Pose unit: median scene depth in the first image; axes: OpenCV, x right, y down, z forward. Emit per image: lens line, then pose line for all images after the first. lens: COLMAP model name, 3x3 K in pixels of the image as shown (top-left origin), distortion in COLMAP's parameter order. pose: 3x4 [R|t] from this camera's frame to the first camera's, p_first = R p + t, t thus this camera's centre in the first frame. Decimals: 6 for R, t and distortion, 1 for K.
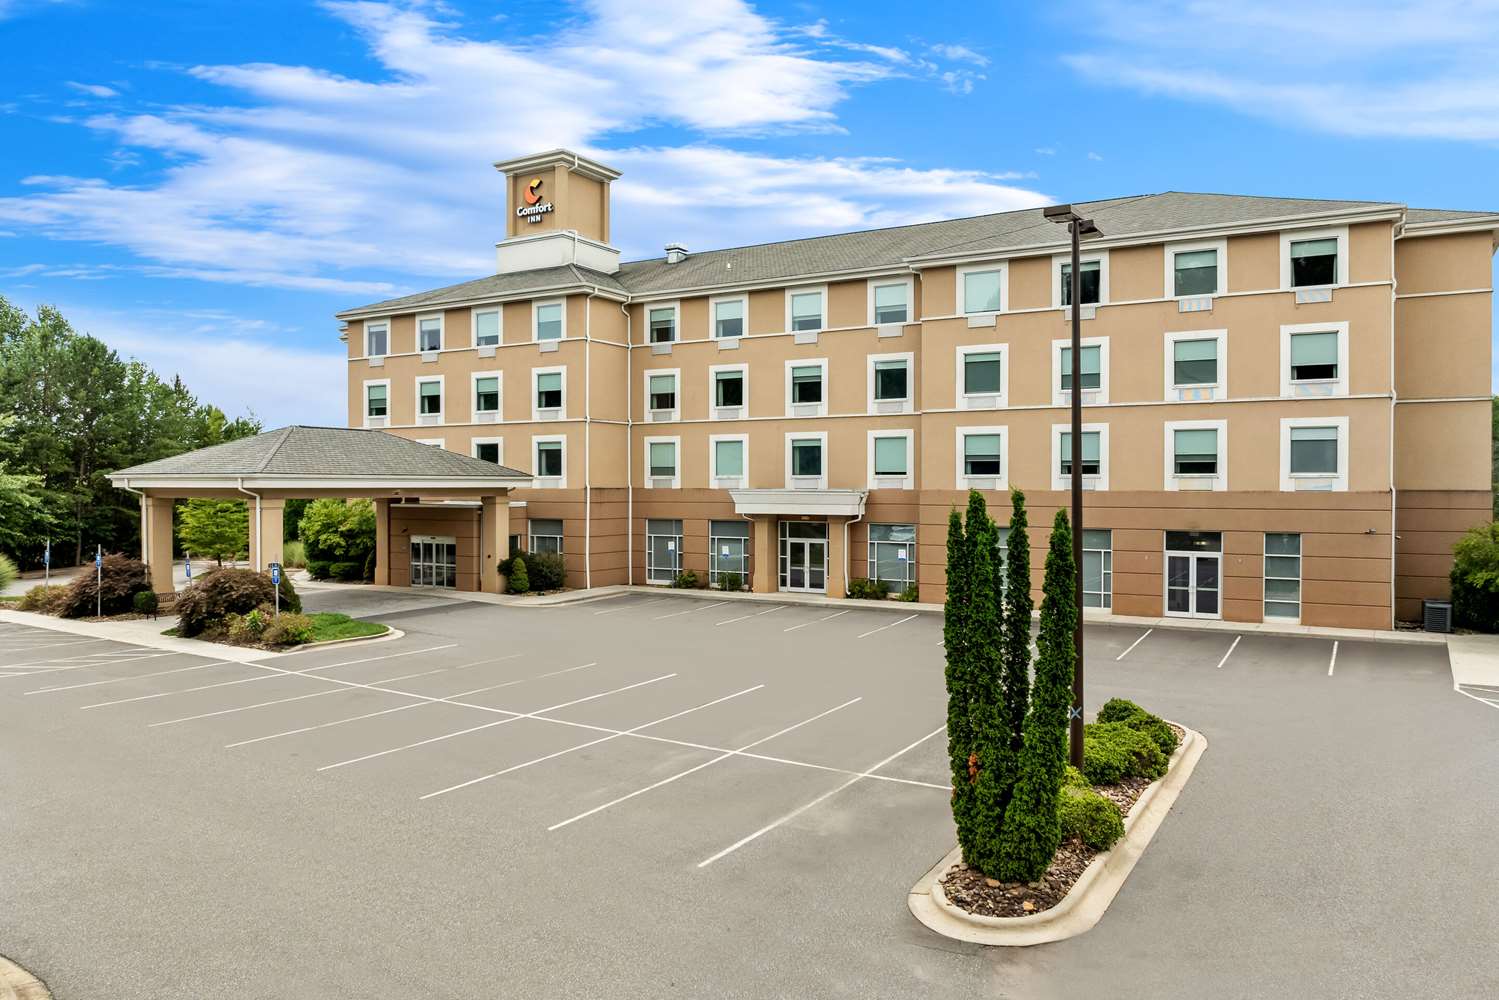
lens RADIAL K [[1043.2, 0, 756.7], [0, 1043.2, 493.9], [0, 0, 1]] dist [-0.038003, -0.002654]
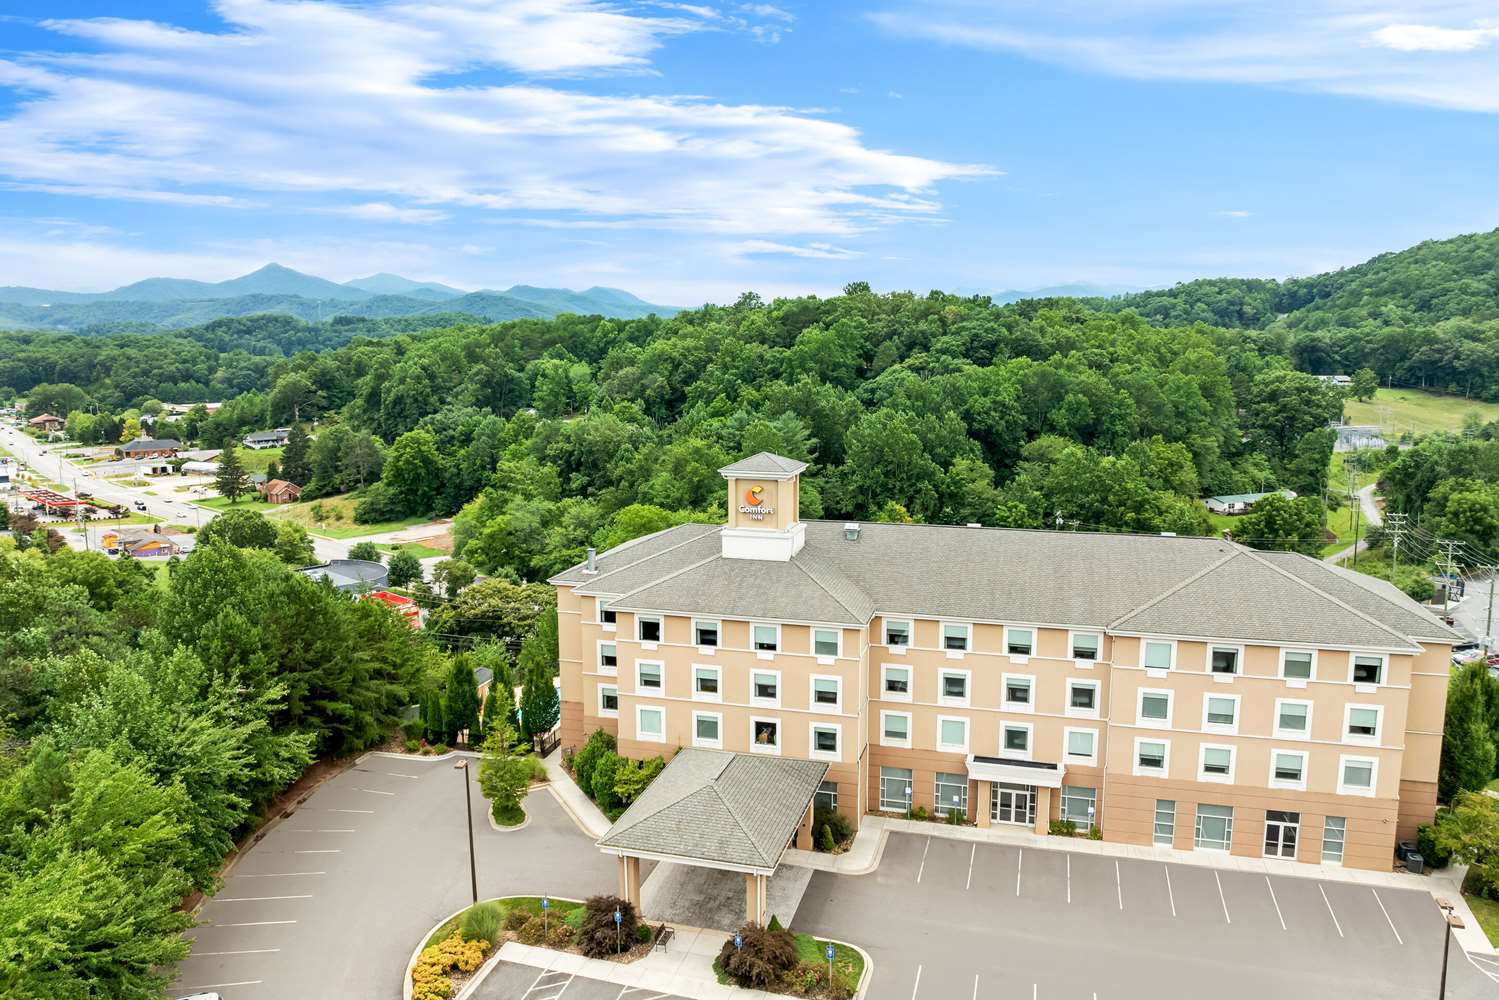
lens RADIAL K [[1043.2, 0, 756.7], [0, 1043.2, 493.9], [0, 0, 1]] dist [-0.038003, -0.002654]
pose [[0.967234, -0.038244, 0.250988, -0.622120], [0.004874, 0.991204, 0.132253, -0.539219], [-0.253838, -0.126696, 0.958913, -0.249757]]
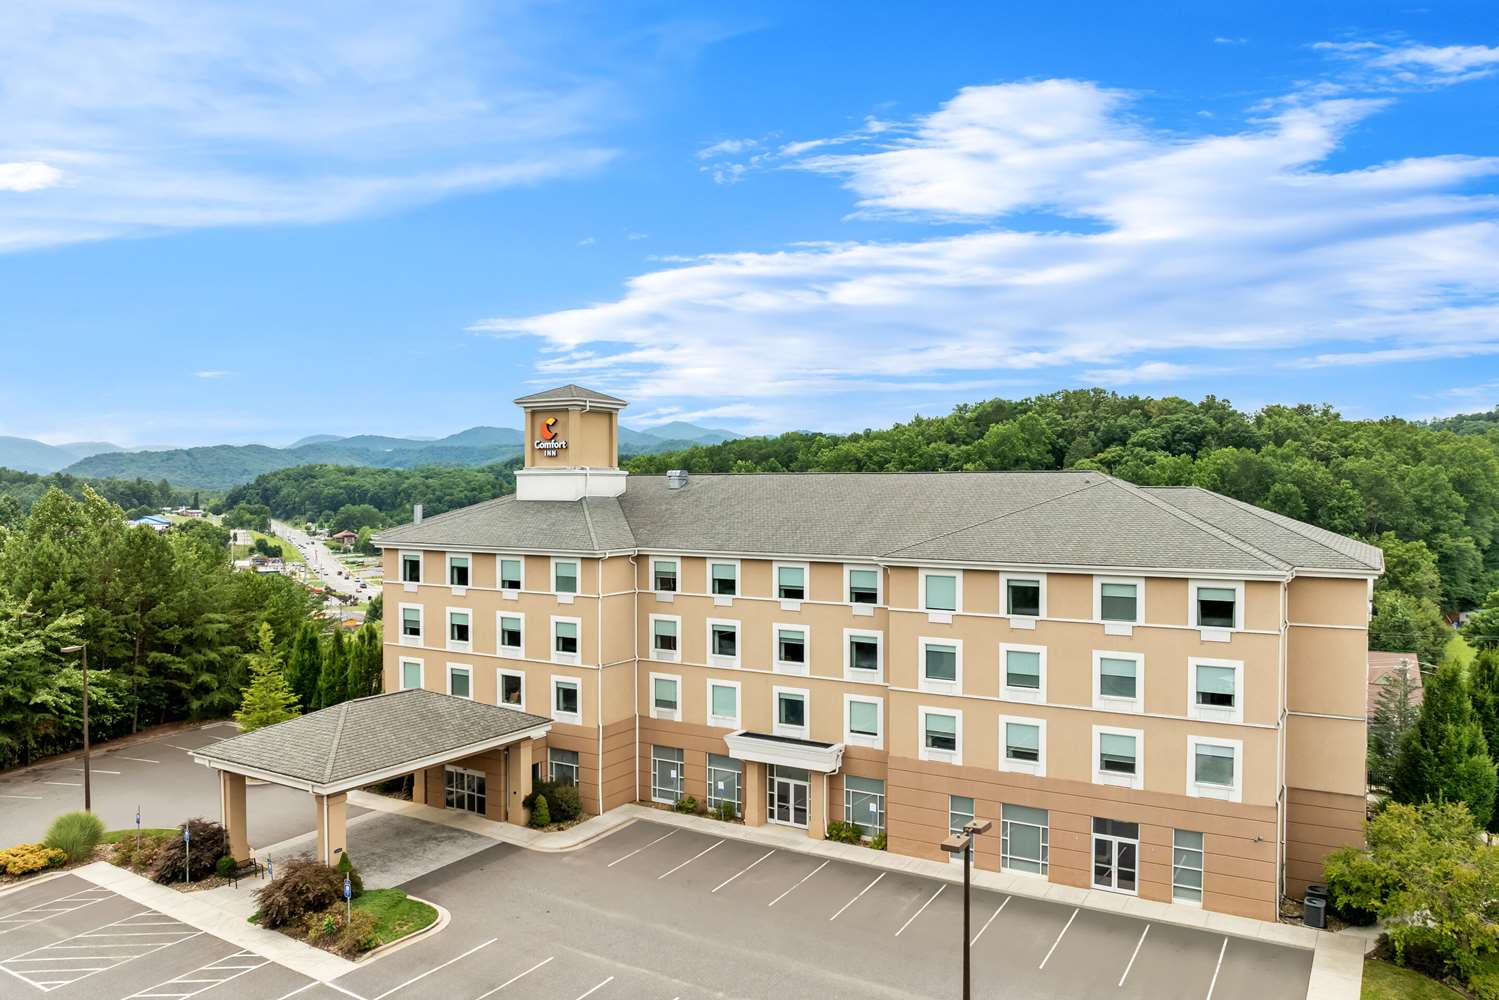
lens RADIAL K [[1046.8, 0, 754.2], [0, 1046.8, 495.1], [0, 0, 1]] dist [-0.035436, -0.008354]
pose [[0.999984, -0.001261, -0.005505, 0.012902], [0.001247, 0.999996, -0.002434, -0.253516], [0.005508, 0.002427, 0.999982, -0.141695]]
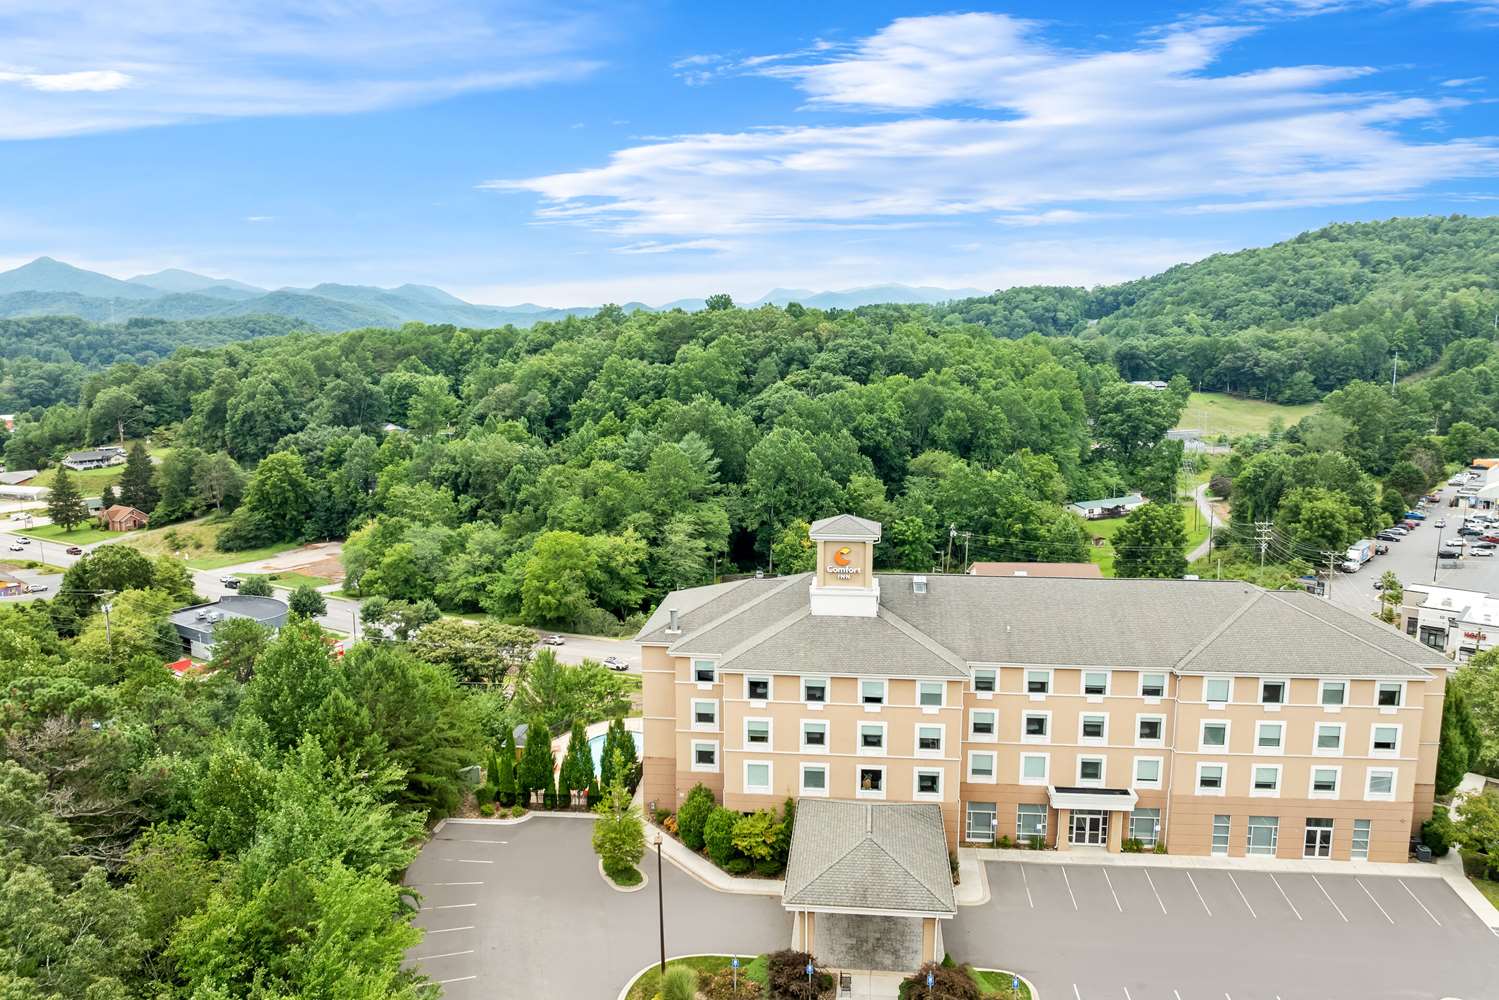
lens RADIAL K [[1042.1, 0, 757.2], [0, 1042.1, 492.0], [0, 0, 1]] dist [-0.039778, -0.001014]
pose [[0.911096, -0.059148, 0.407928, -1.012036], [0.005756, 0.991380, 0.130890, -0.646506], [-0.412153, -0.116905, 0.903583, -0.194269]]
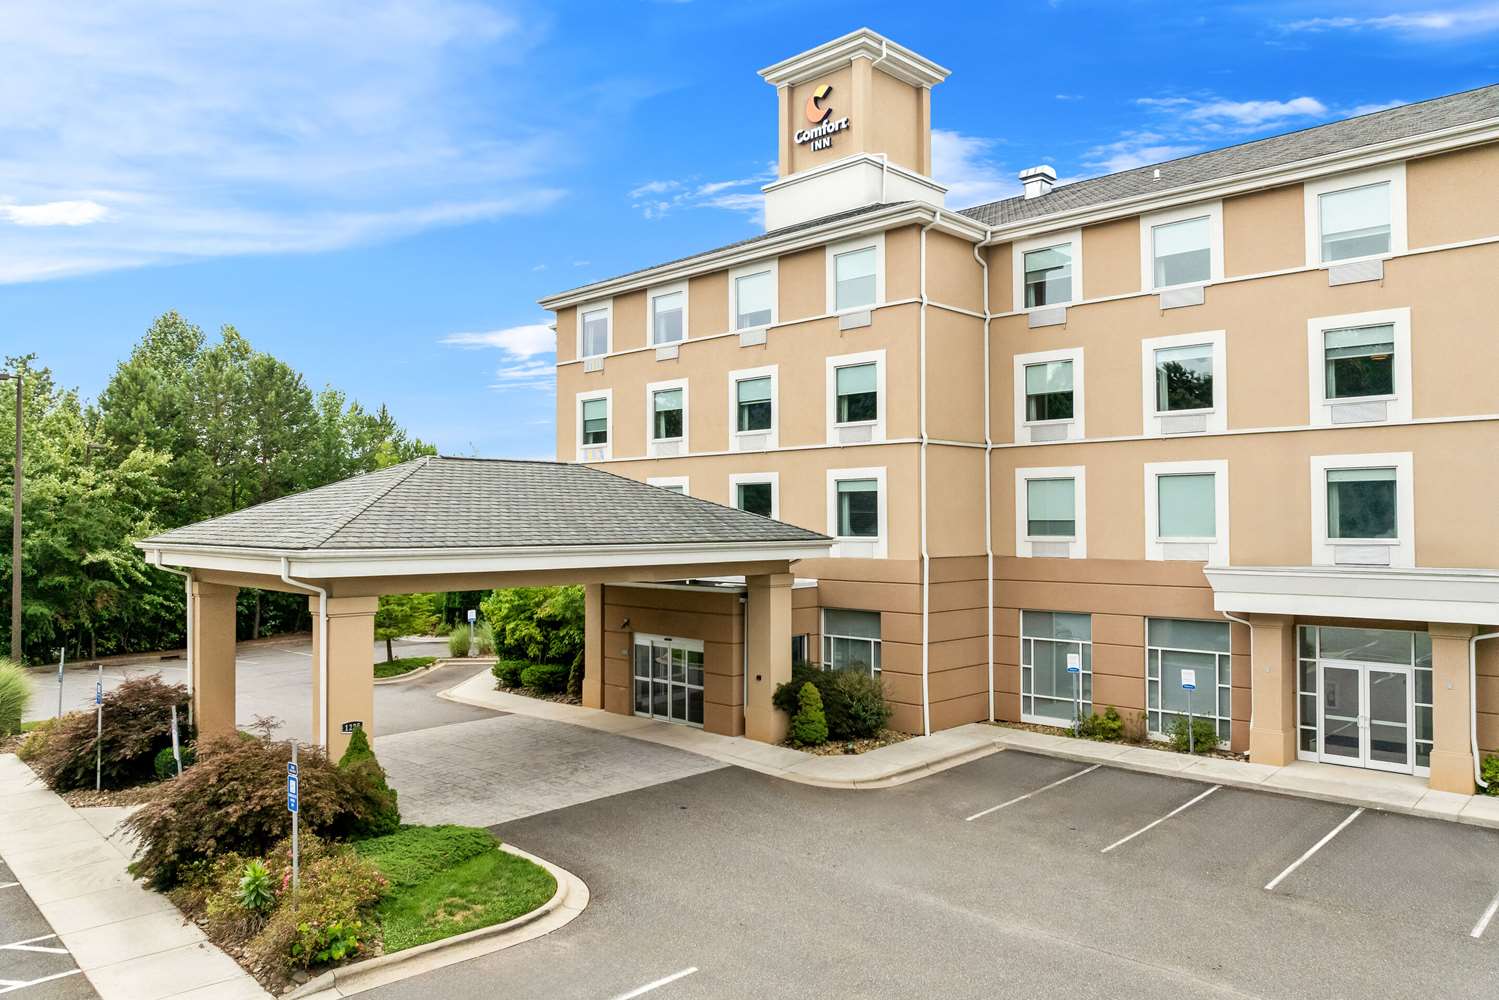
lens RADIAL K [[1046.8, 0, 754.2], [0, 1046.8, 495.1], [0, 0, 1]] dist [-0.035436, -0.008354]
pose [[0.970063, -0.009044, -0.242685, -0.111914], [0.000741, 0.999412, -0.034285, -0.020752], [0.242852, 0.033079, 0.969499, 0.411787]]
